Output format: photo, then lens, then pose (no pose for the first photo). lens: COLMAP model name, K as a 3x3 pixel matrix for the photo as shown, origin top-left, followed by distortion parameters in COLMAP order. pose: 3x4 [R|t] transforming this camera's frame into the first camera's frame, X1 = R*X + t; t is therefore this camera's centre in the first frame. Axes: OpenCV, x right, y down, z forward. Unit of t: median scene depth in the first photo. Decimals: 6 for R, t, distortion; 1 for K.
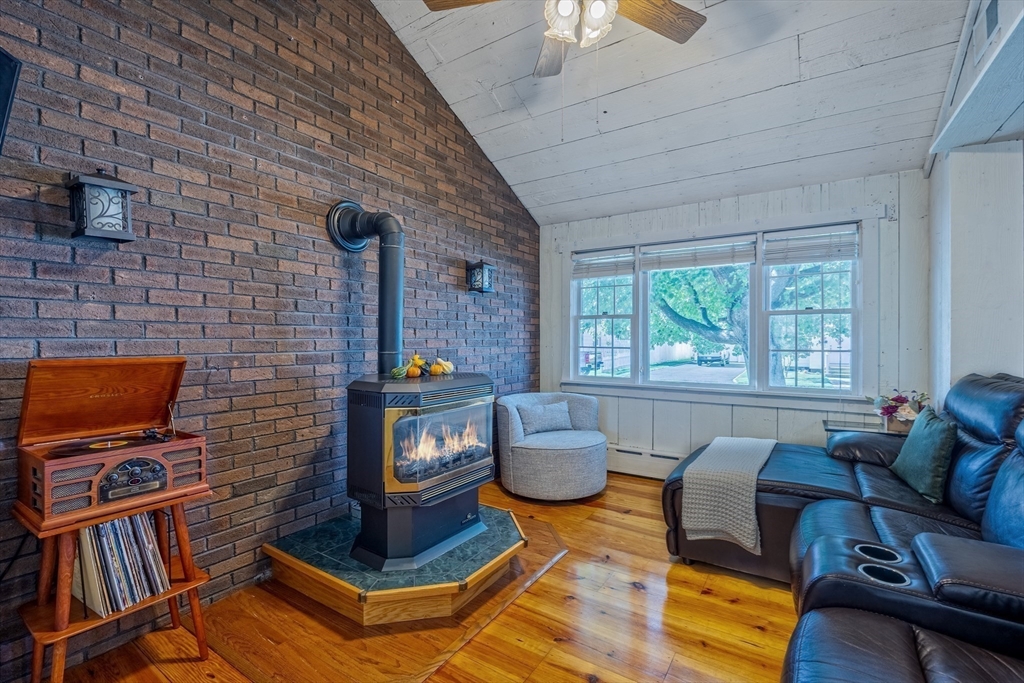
lens RADIAL K [[458.4, 0, 486.6], [0, 458.4, 338.6], [0, 0, 1]] dist [-0.019970, 0.001905]
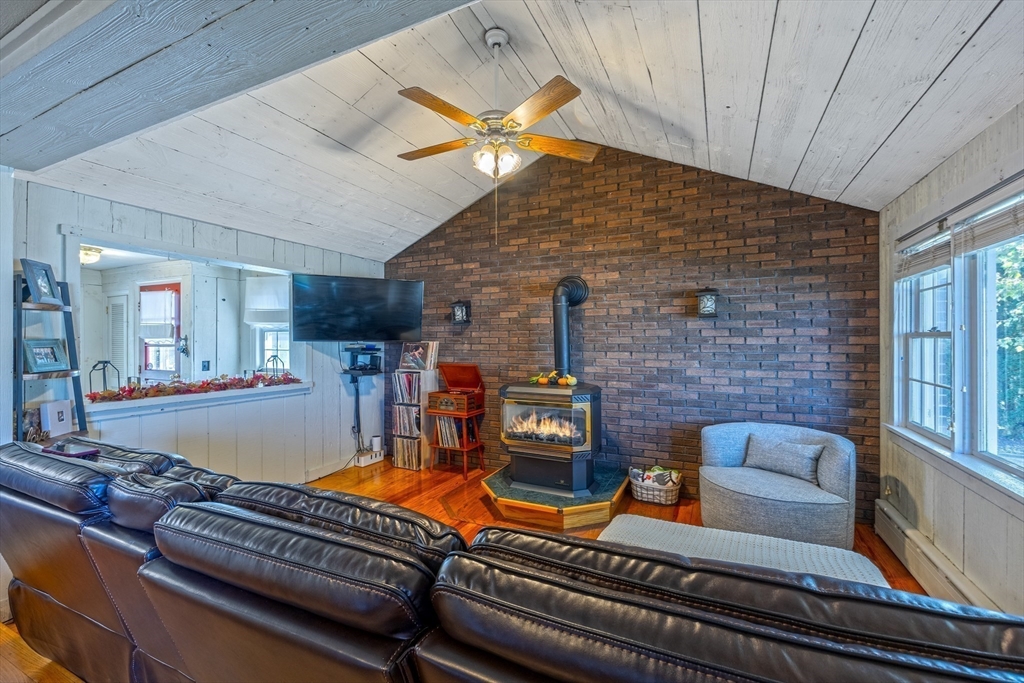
lens RADIAL K [[377.9, 0, 532.7], [0, 377.9, 339.4], [0, 0, 1]] dist [-0.000322, -0.000395]
pose [[0.229200, -0.003795, -0.973372, 1.107959], [0.000592, 0.999993, -0.003759, -0.069573], [0.973379, 0.000285, 0.229201, 0.599056]]
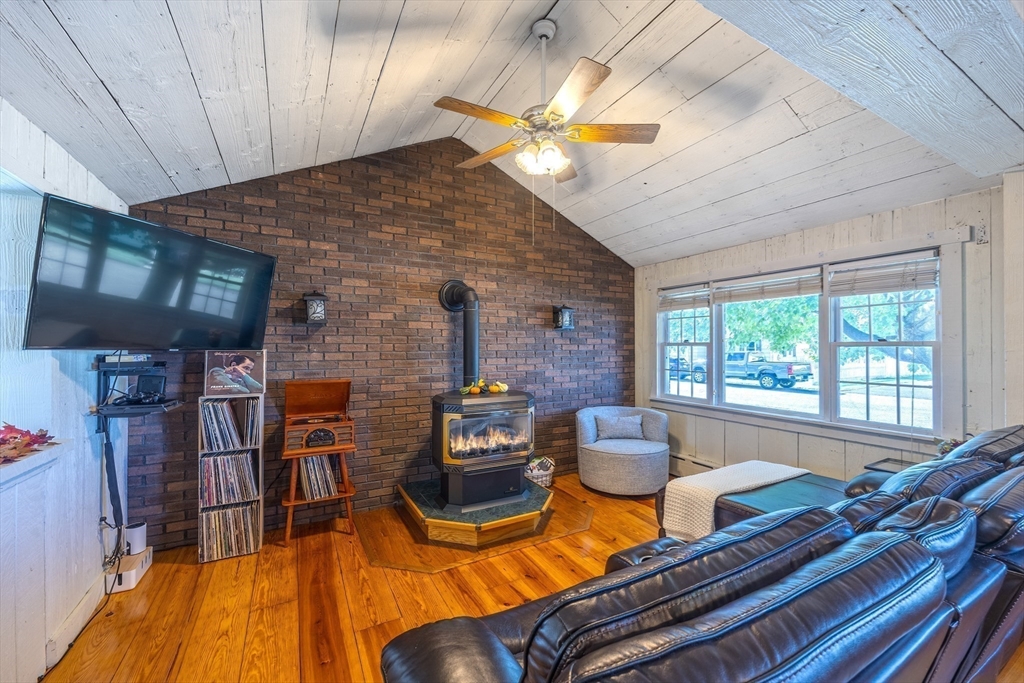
lens RADIAL K [[385.2, 0, 487.8], [0, 385.2, 344.1], [0, 0, 1]] dist [-0.001936, 0.000078]
pose [[0.884875, -0.005752, -0.465792, 0.468195], [0.002117, 0.999963, -0.008325, -0.071136], [0.465823, 0.006380, 0.884855, -0.146685]]
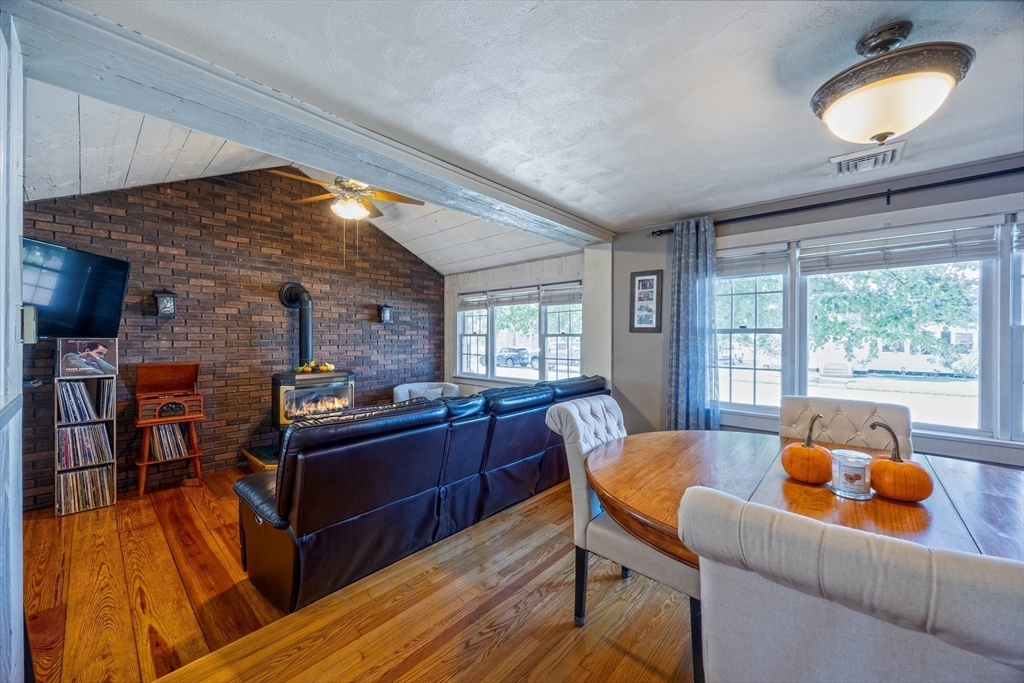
lens RADIAL K [[377.9, 0, 451.9], [0, 377.9, 338.5], [0, 0, 1]] dist [-0.000322, -0.000395]
pose [[0.979465, -0.001018, -0.201609, 0.767228], [0.001053, 0.999999, 0.000065, -0.062704], [0.201609, -0.000276, 0.979466, -0.501713]]
